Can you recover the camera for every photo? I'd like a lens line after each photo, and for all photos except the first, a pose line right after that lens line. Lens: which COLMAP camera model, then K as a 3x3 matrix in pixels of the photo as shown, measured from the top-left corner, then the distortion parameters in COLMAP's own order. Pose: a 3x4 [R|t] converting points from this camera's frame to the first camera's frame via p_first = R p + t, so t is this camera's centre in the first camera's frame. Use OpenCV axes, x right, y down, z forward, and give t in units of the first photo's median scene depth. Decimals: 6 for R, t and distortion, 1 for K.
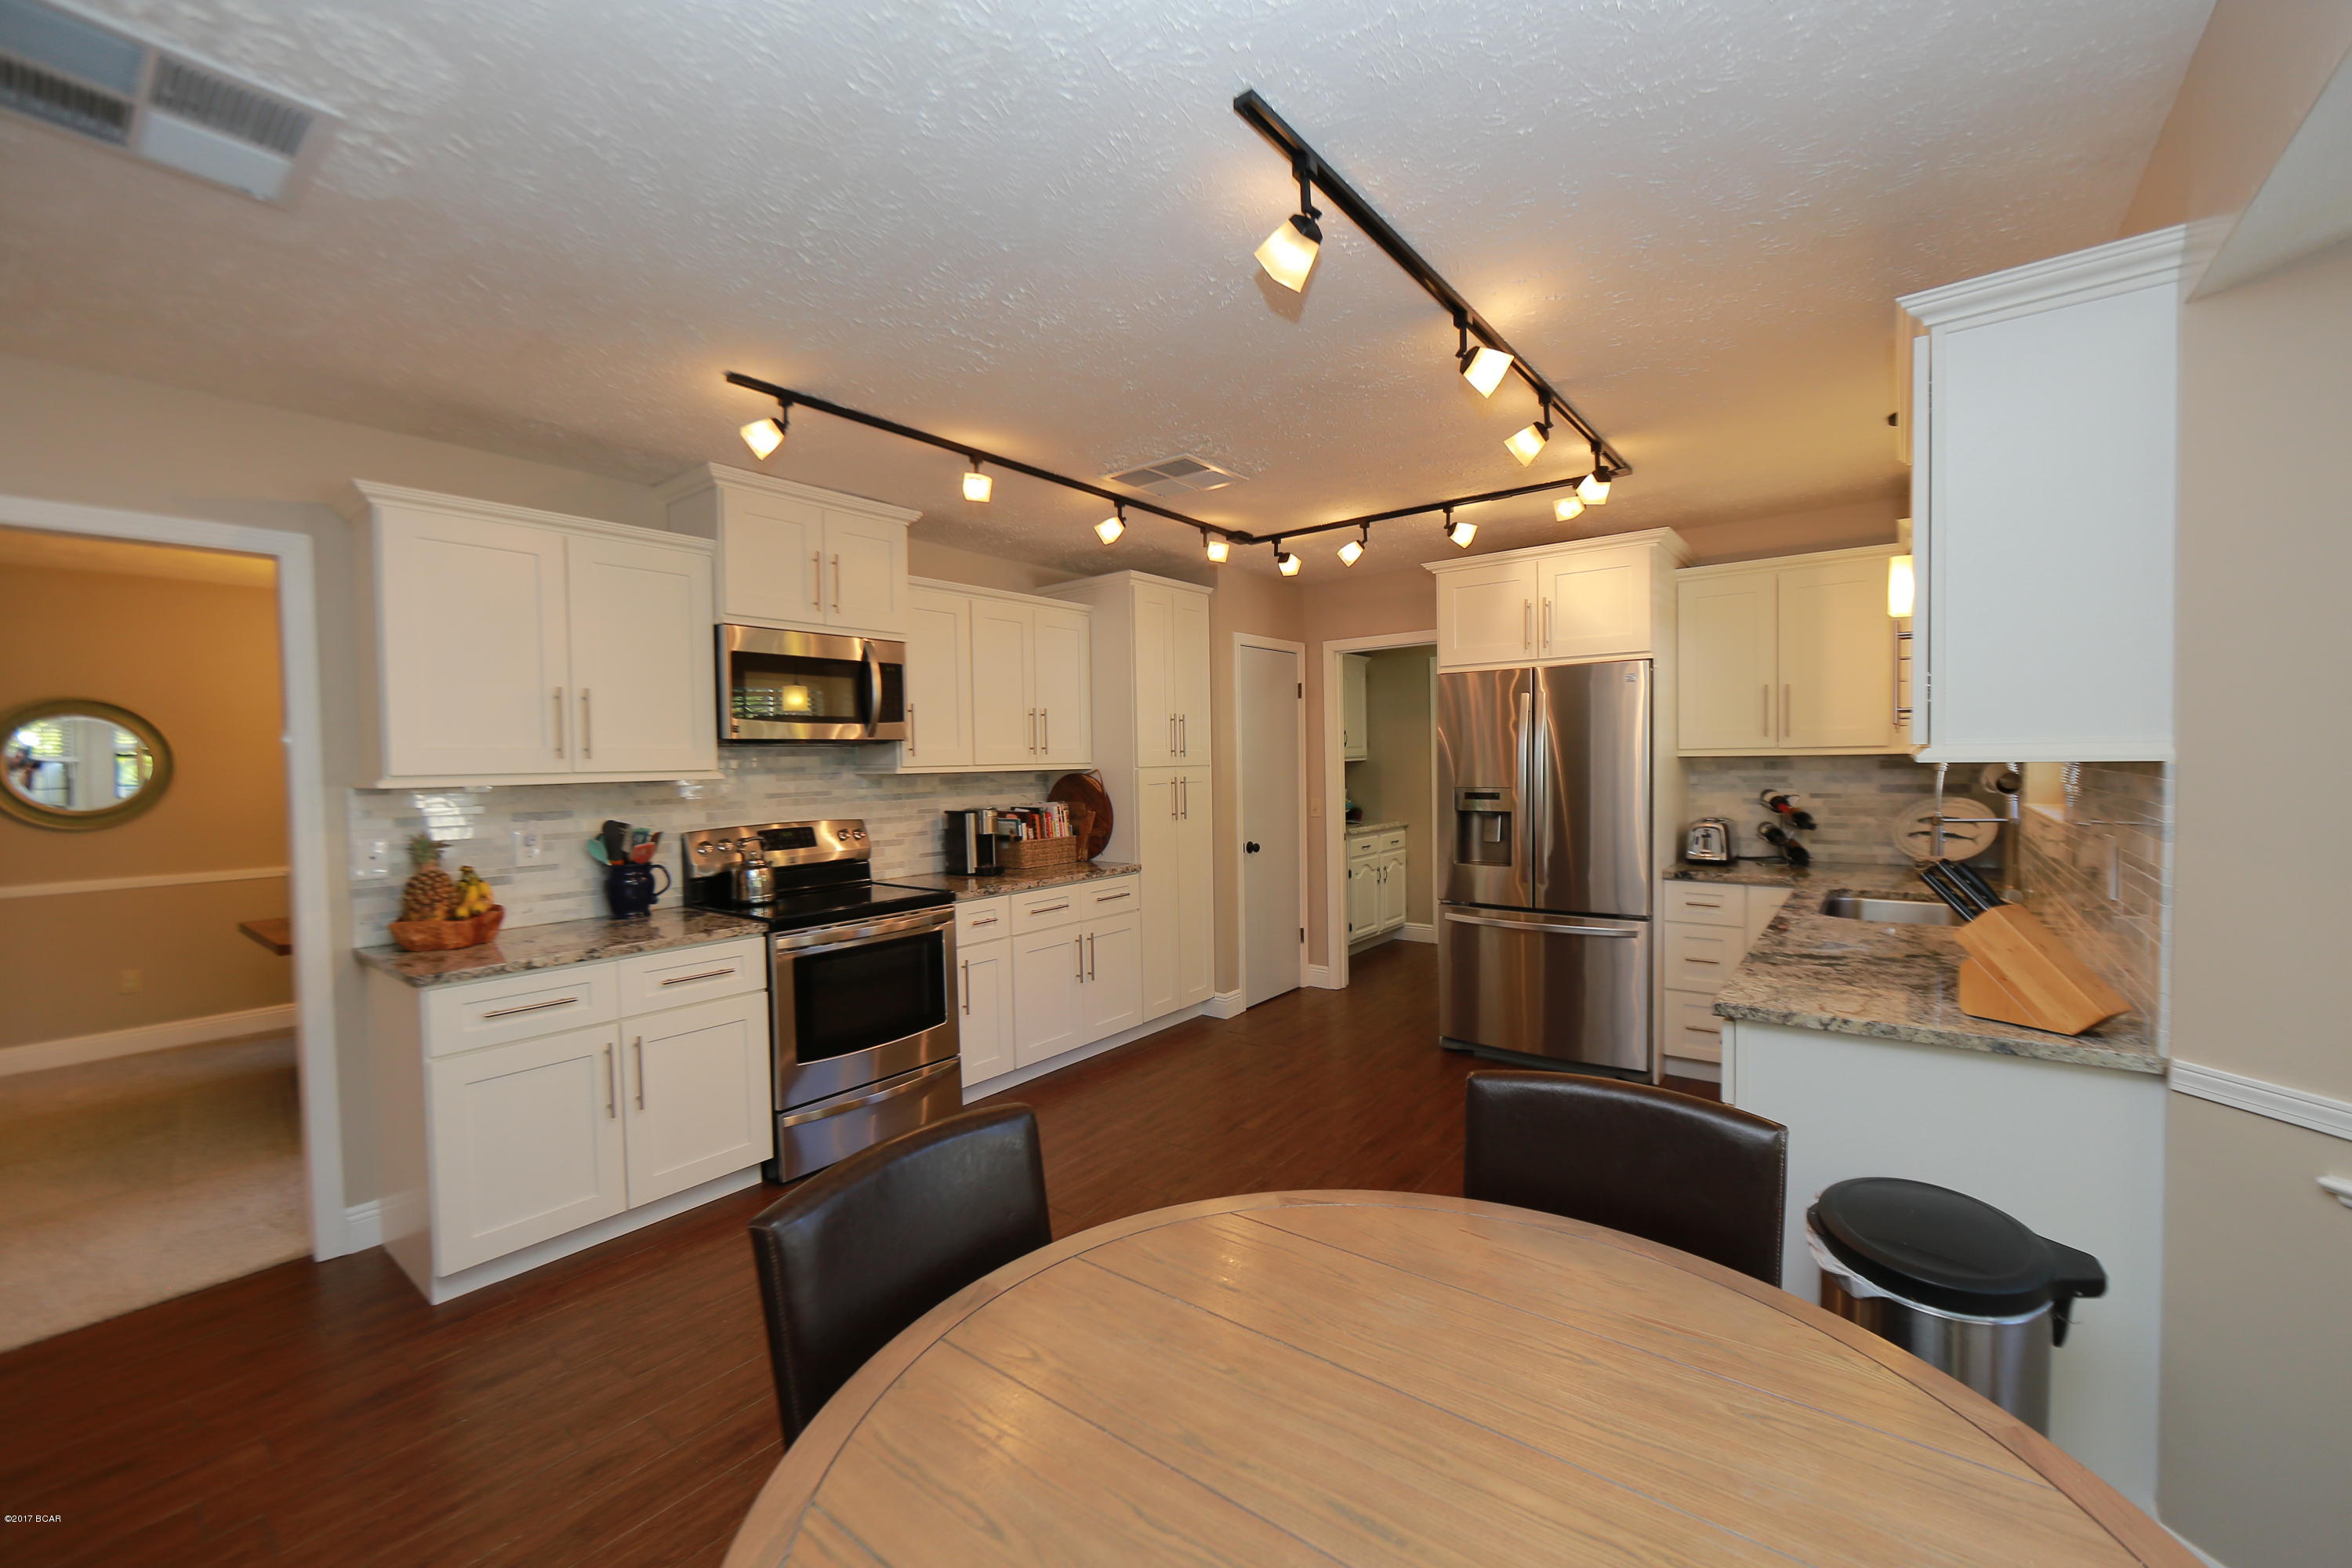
lens RADIAL K [[923.6, 0, 1170.5], [0, 923.6, 789.7], [0, 0, 1]] dist [-0.002130, -0.000496]
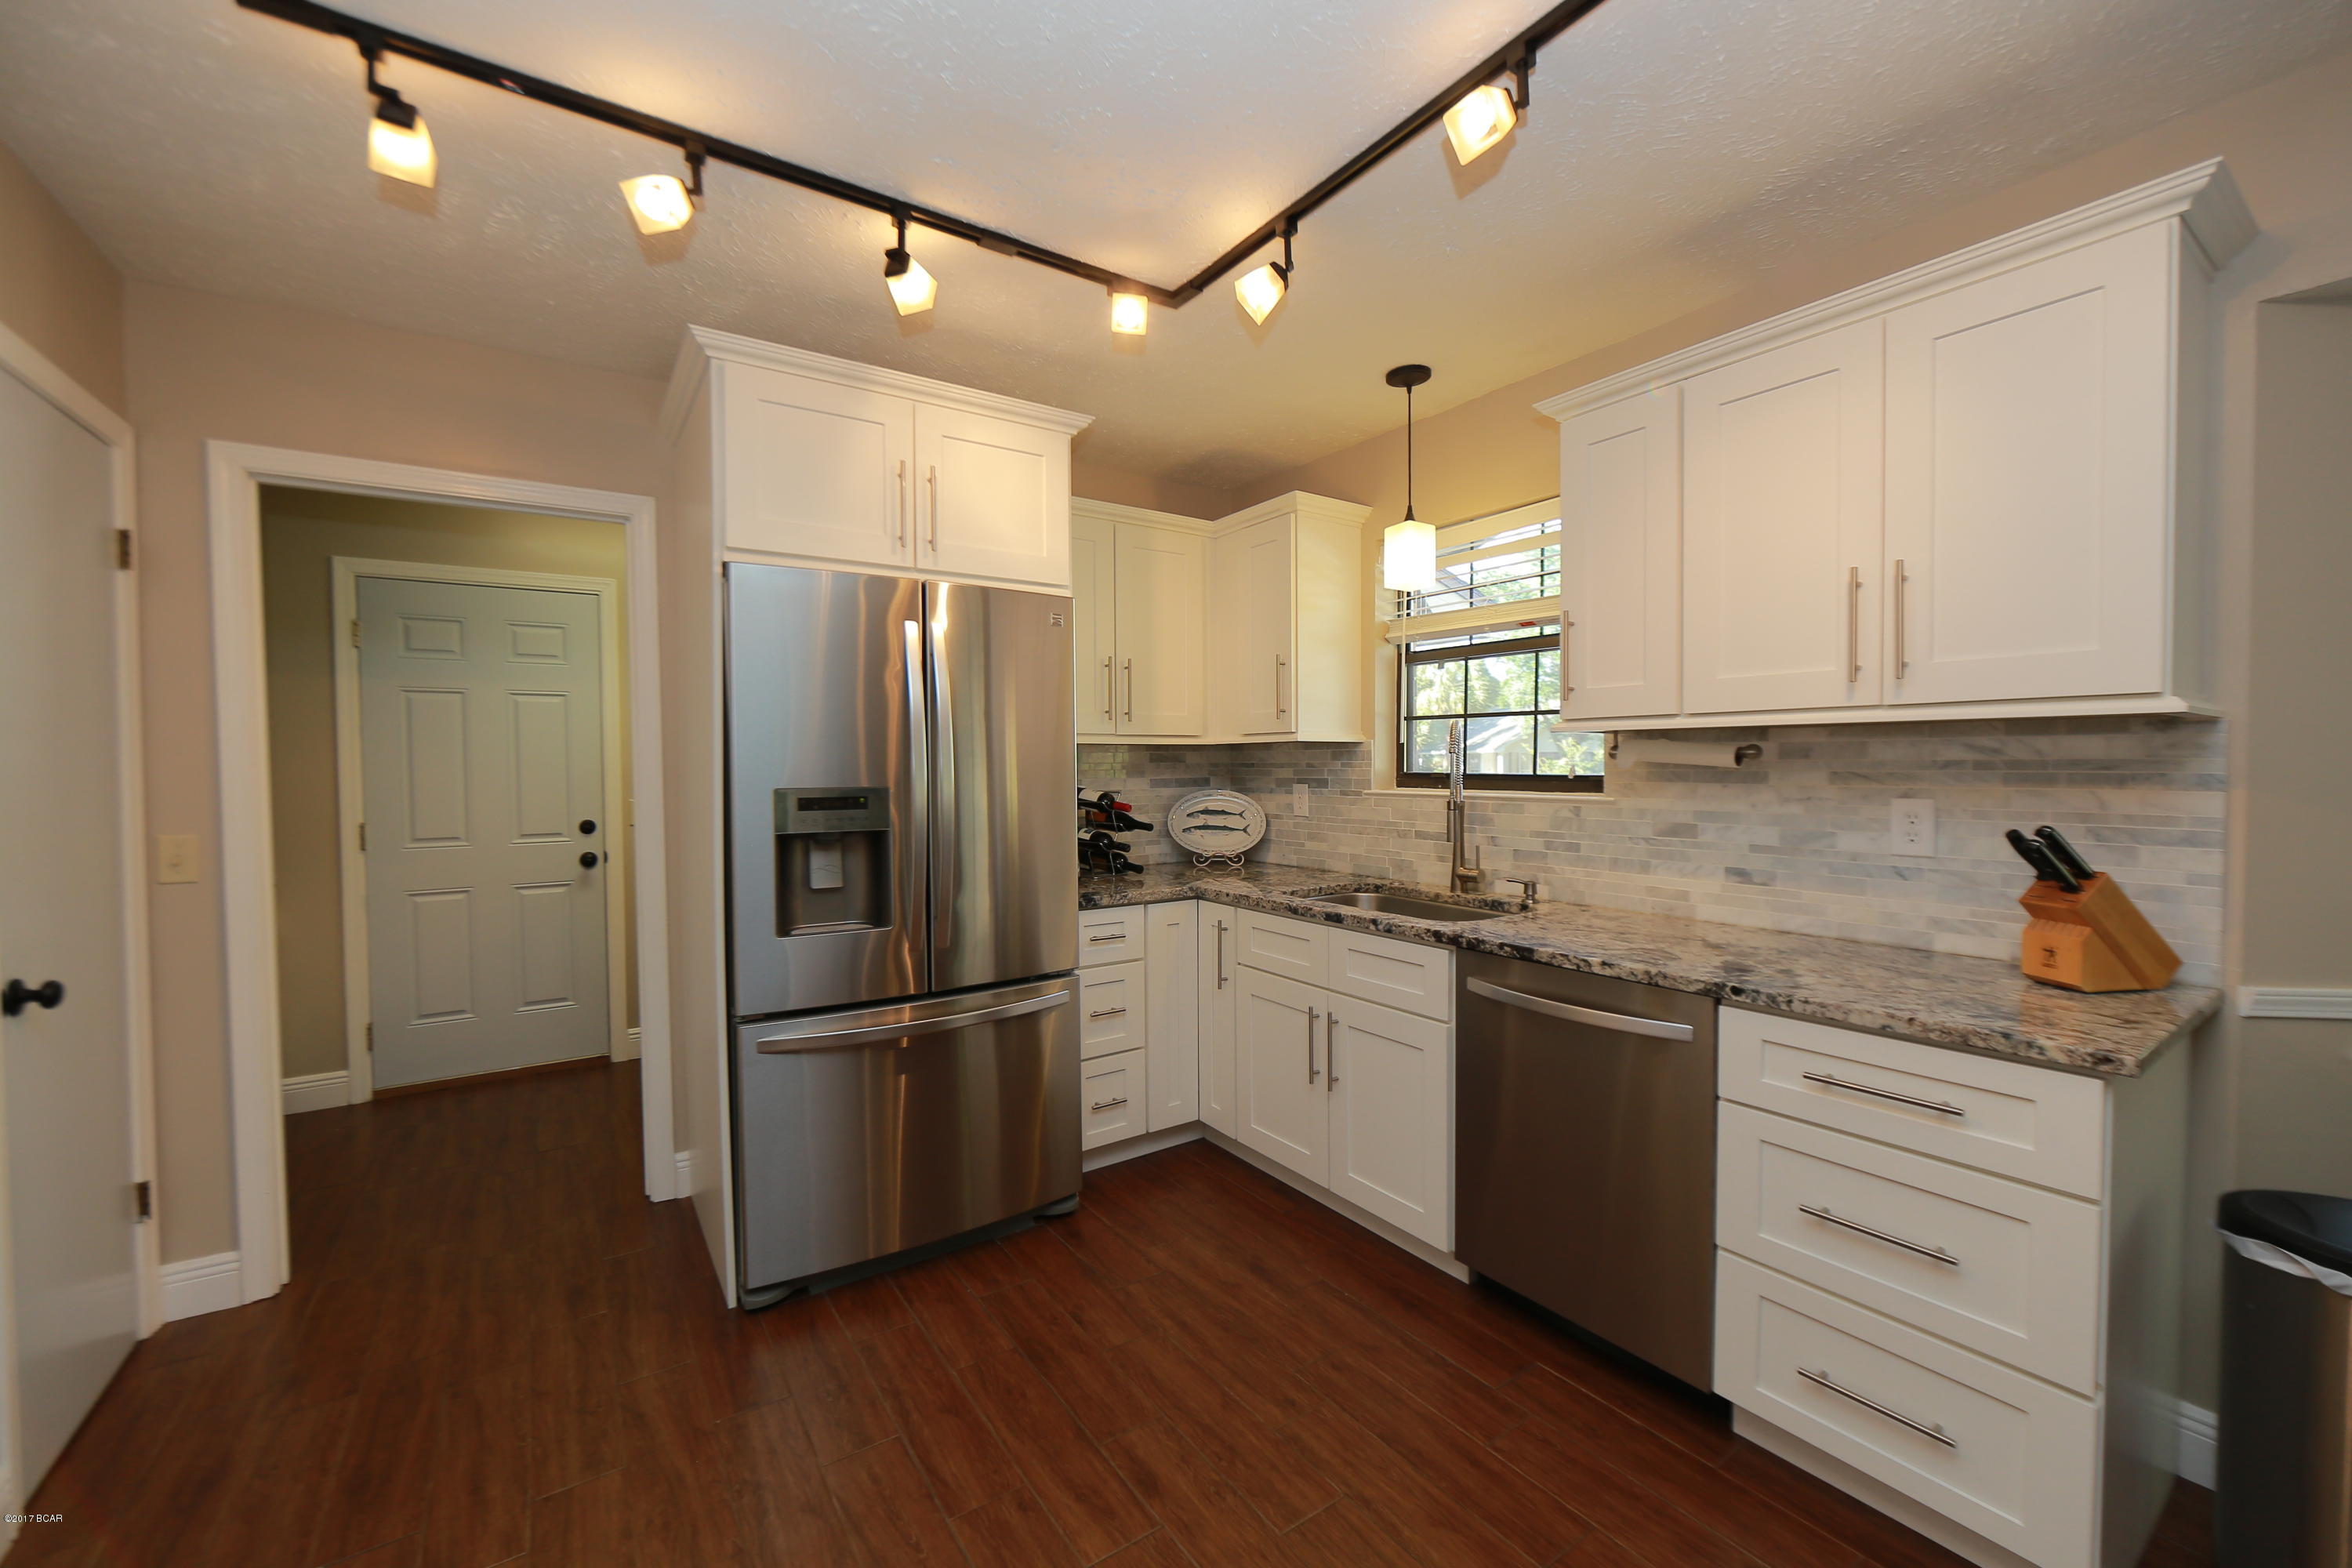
lens RADIAL K [[923.6, 0, 1170.5], [0, 923.6, 789.7], [0, 0, 1]] dist [-0.002130, -0.000496]
pose [[0.301611, -0.010445, 0.953374, -0.121896], [0.030362, 0.999538, 0.001345, 0.004167], [-0.952948, 0.028541, 0.301788, 0.674884]]
